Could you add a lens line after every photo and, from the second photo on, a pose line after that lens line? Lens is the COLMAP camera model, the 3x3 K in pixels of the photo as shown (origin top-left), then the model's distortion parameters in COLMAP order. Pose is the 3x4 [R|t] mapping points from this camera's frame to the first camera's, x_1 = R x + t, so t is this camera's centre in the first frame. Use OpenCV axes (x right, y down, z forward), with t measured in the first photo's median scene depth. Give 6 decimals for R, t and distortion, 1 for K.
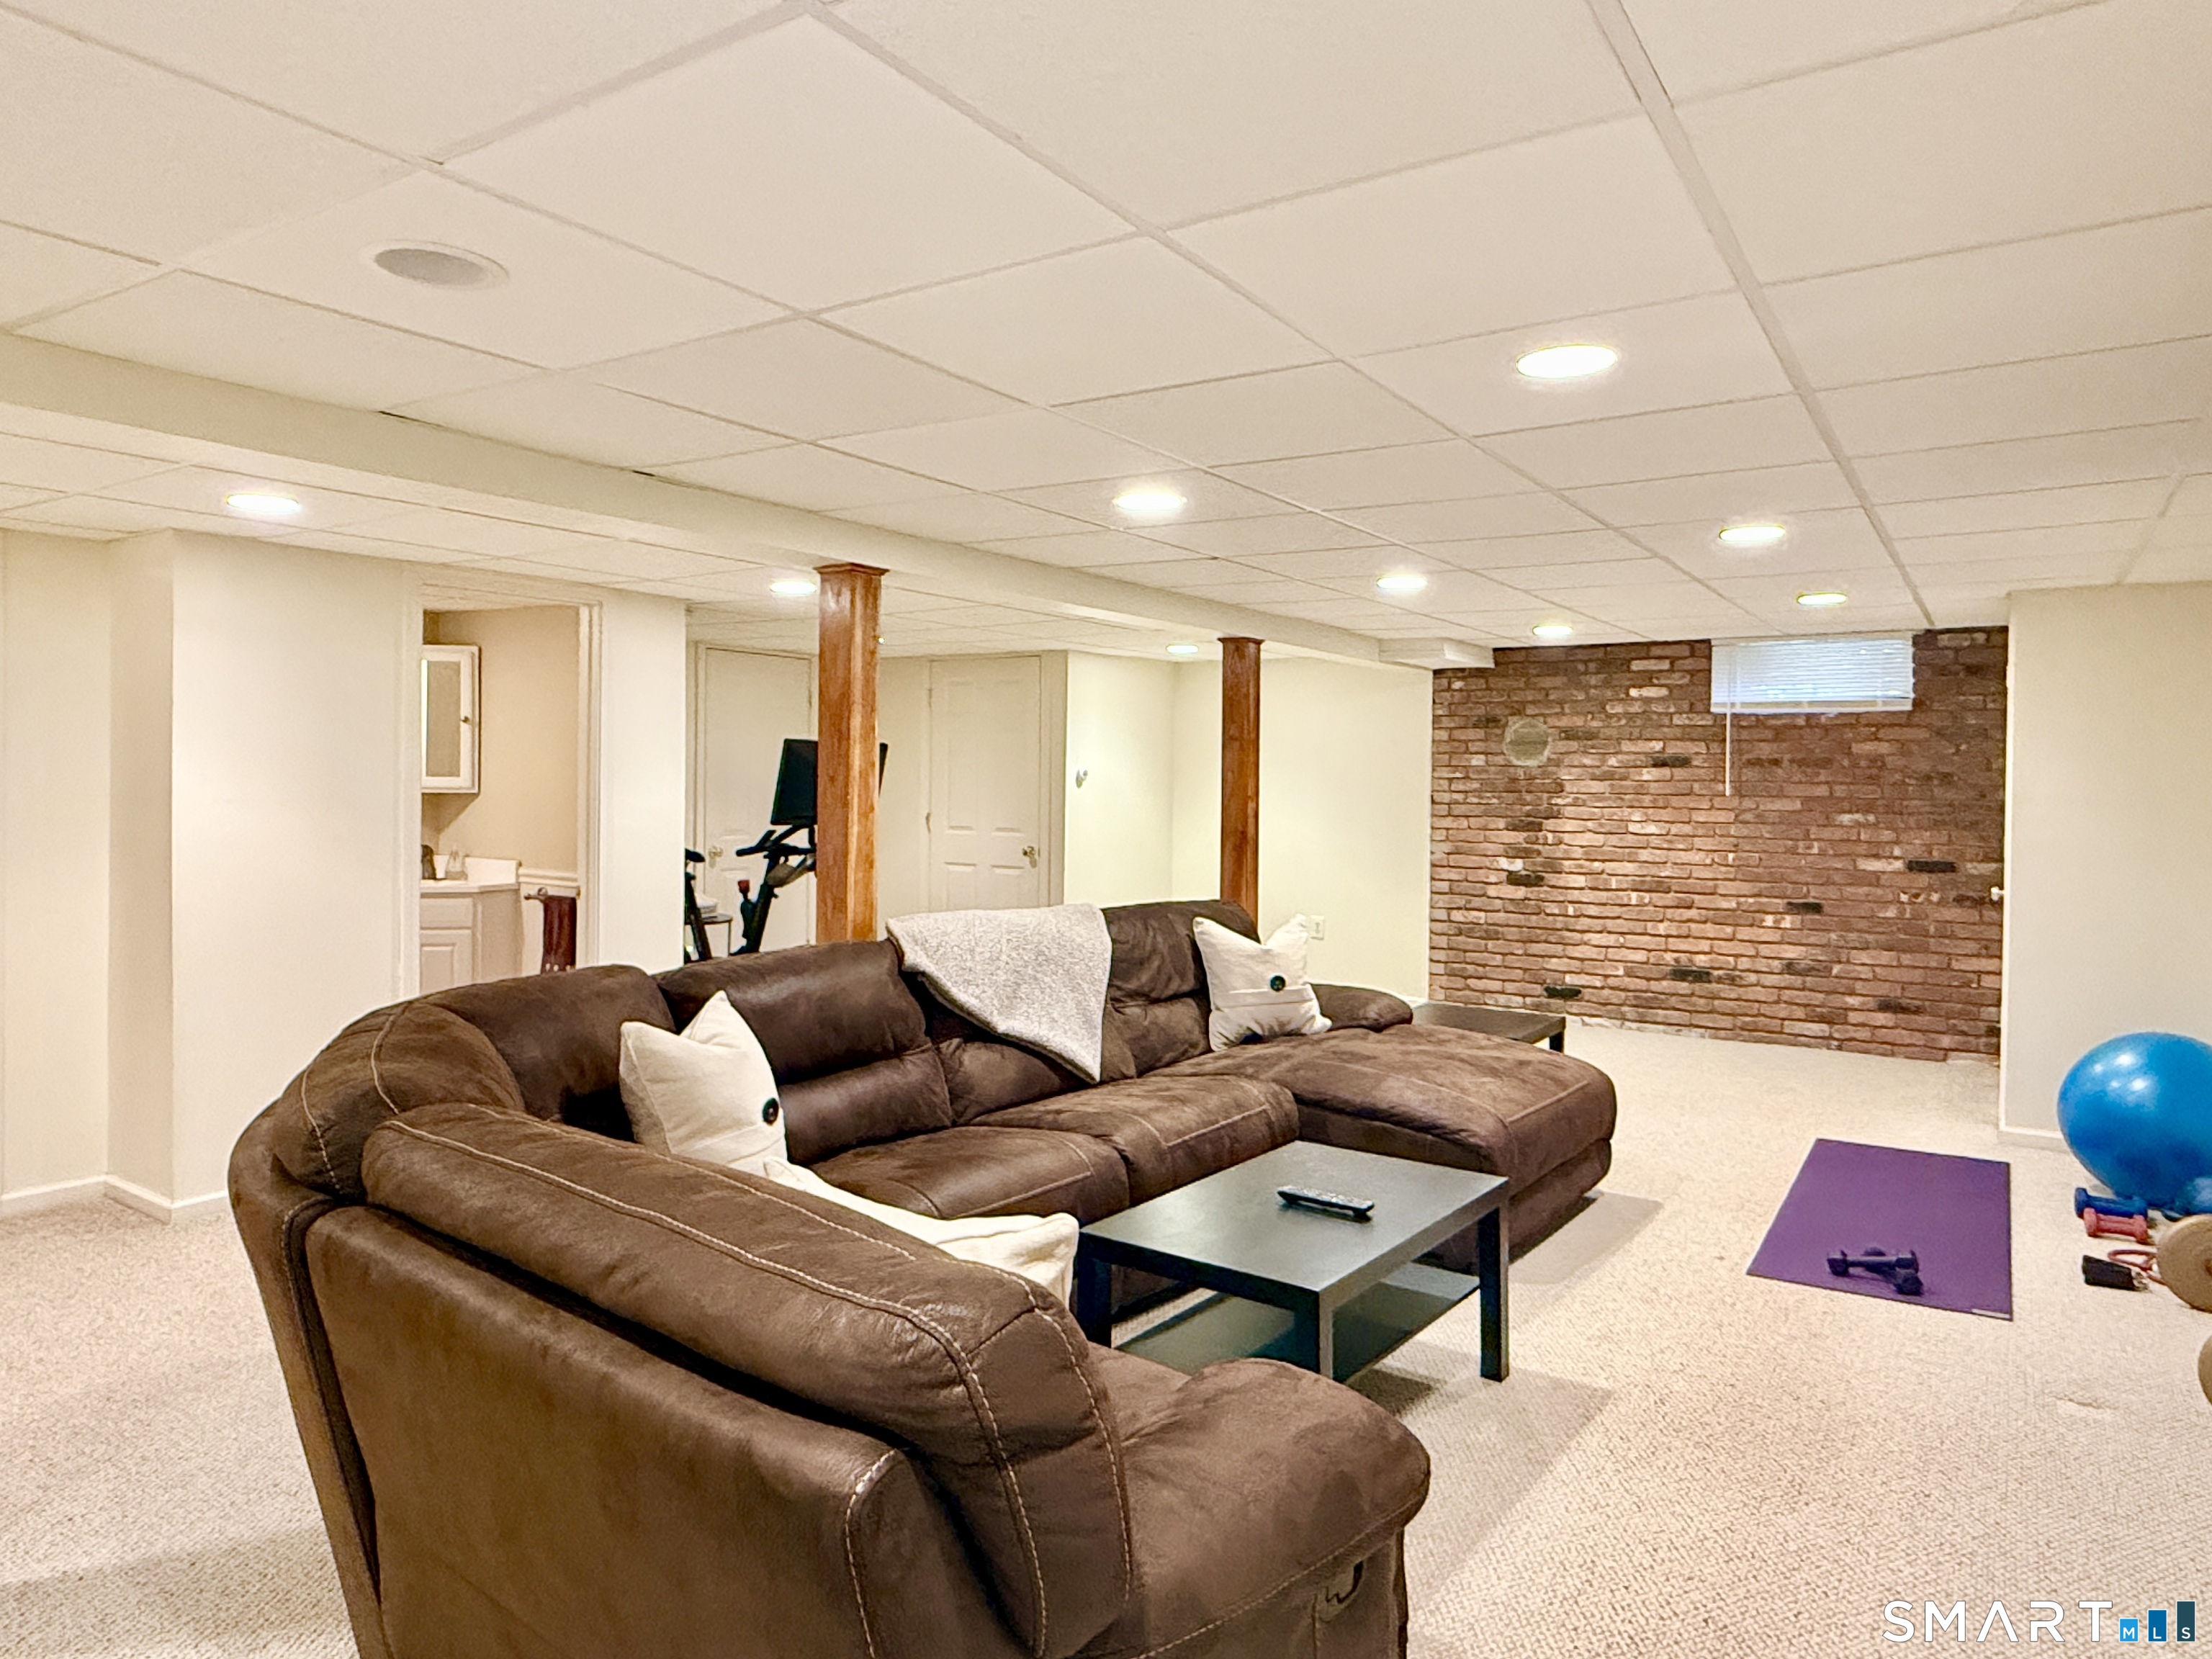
lens RADIAL K [[1372.3, 0, 1081.1], [0, 1372.3, 770.5], [0, 0, 1]] dist [0.001823, -0.002803]
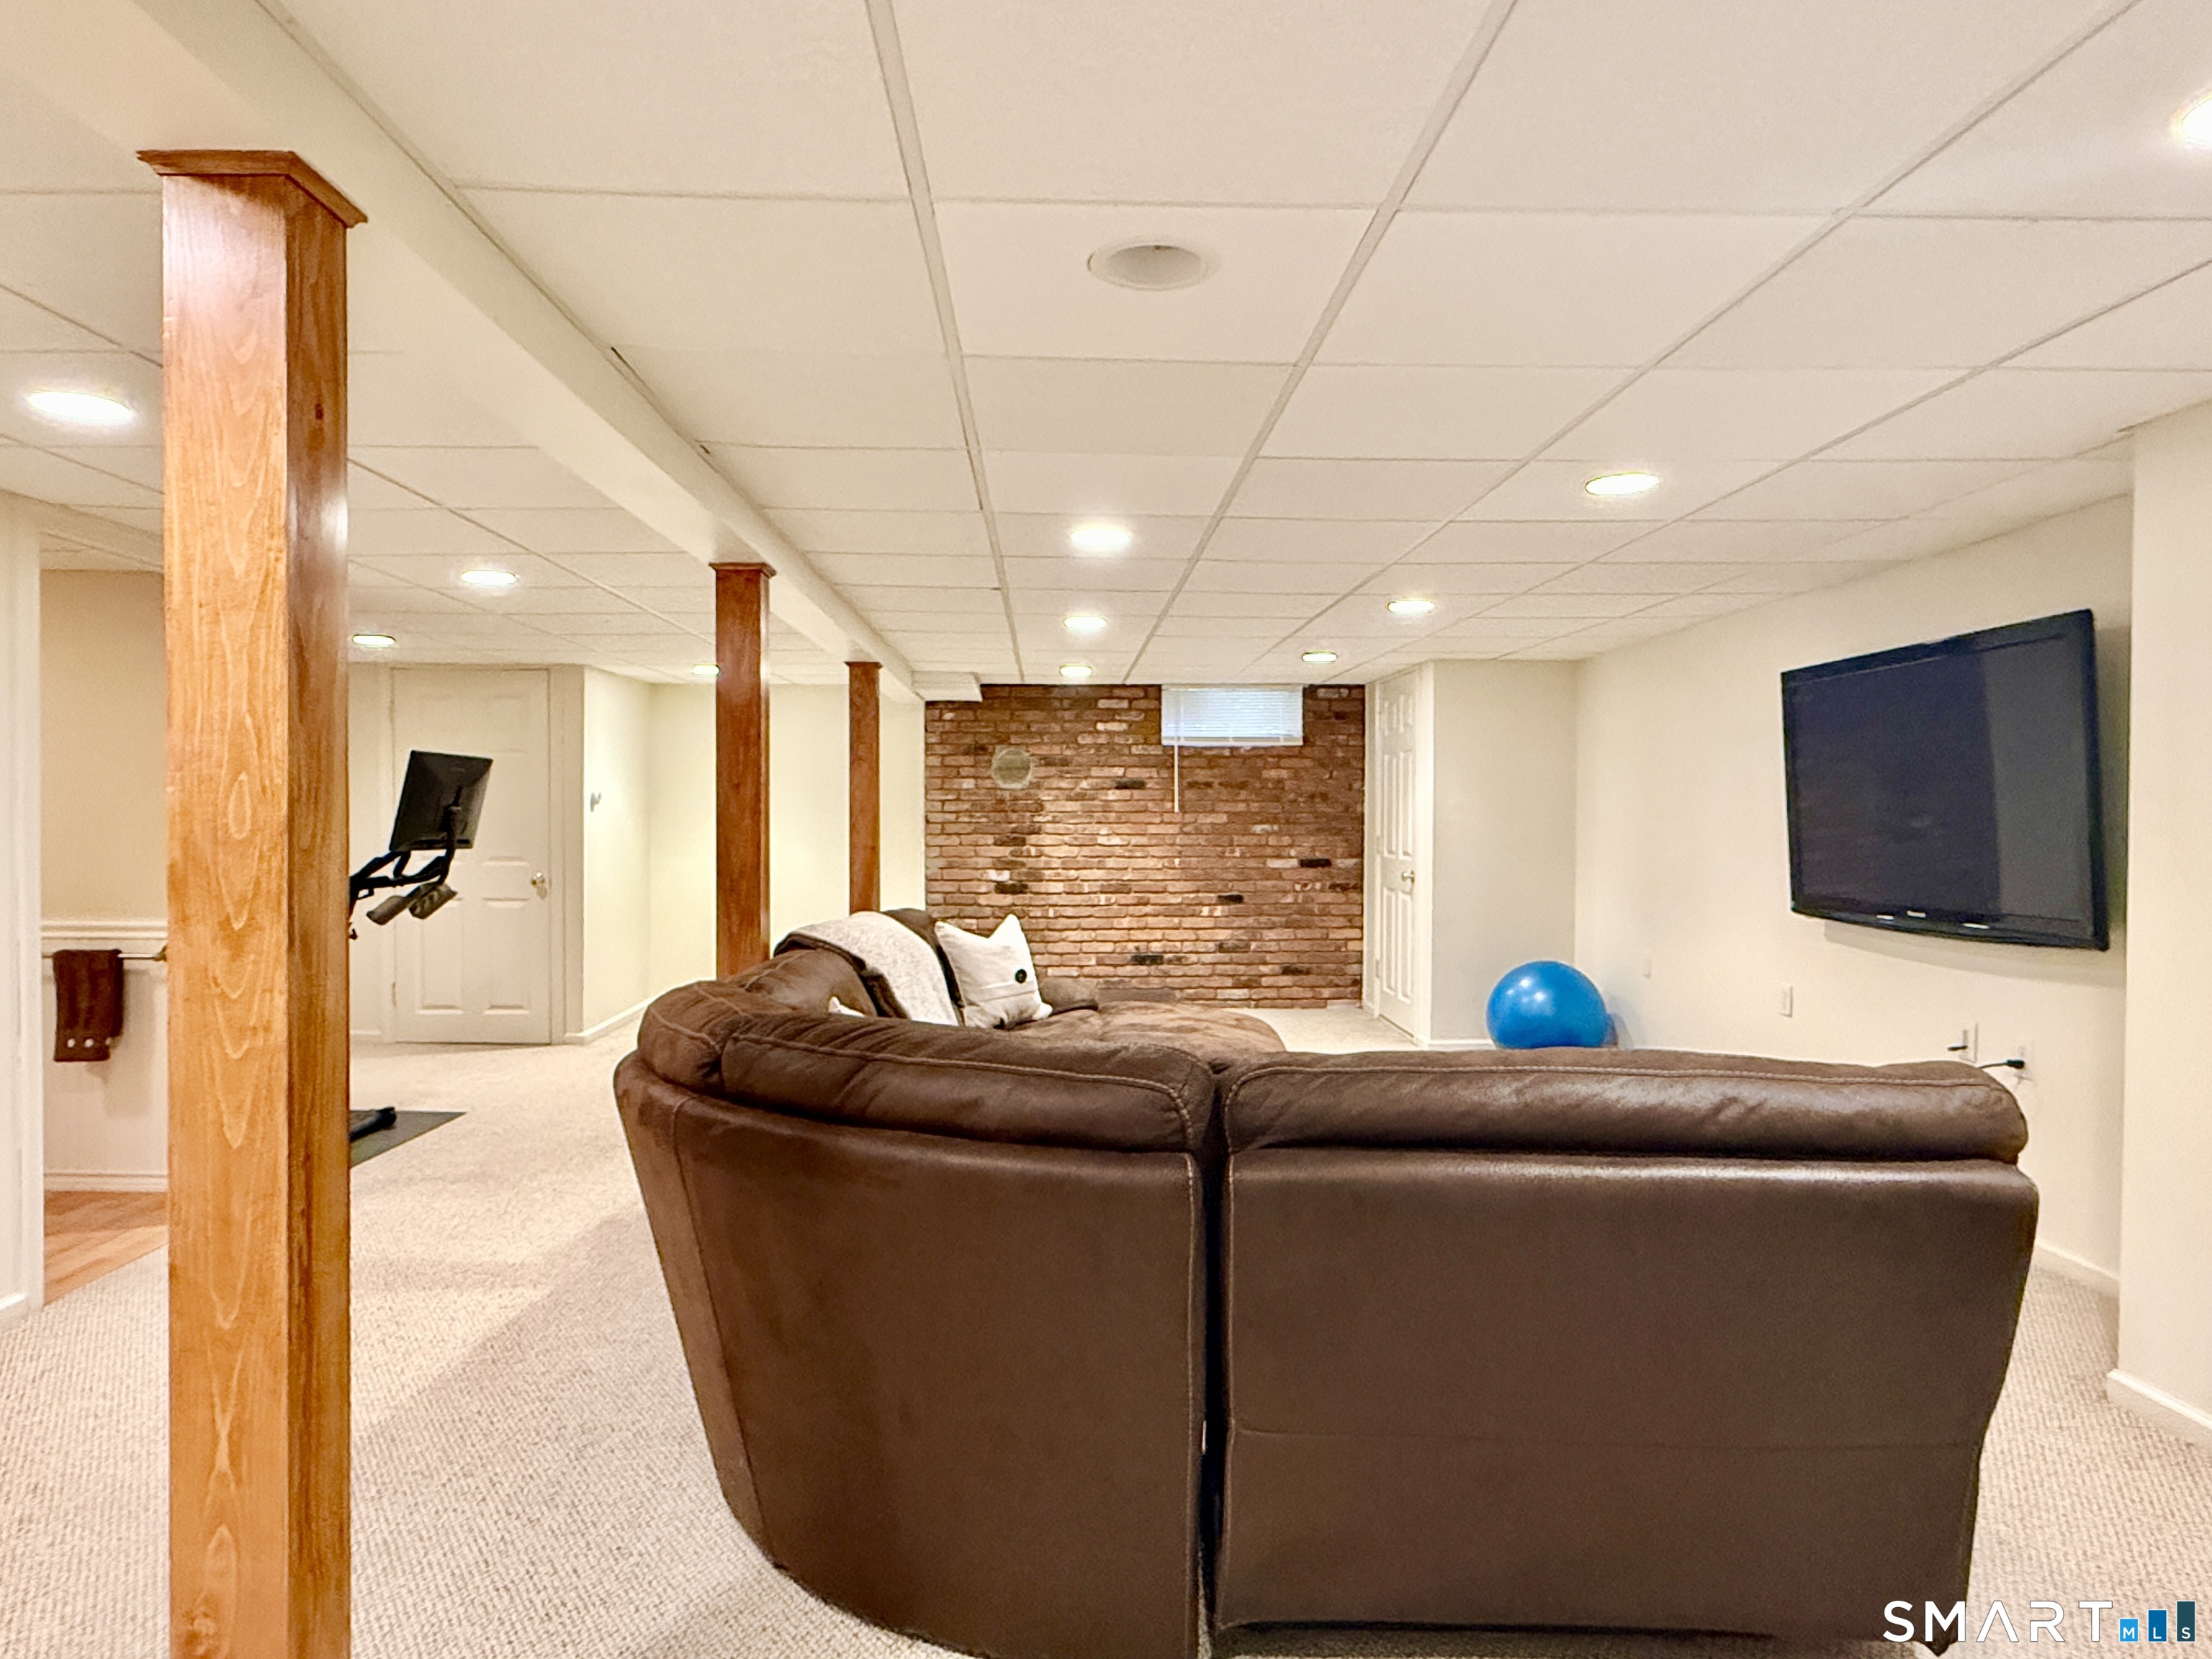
lens RADIAL K [[1372.3, 0, 1041.3], [0, 1372.3, 823.0], [0, 0, 1]] dist [0.001823, -0.002803]
pose [[0.823598, -0.012225, 0.567043, -0.330277], [0.005672, 0.999895, 0.013318, 0.011070], [-0.567146, -0.007752, 0.823581, 0.051534]]
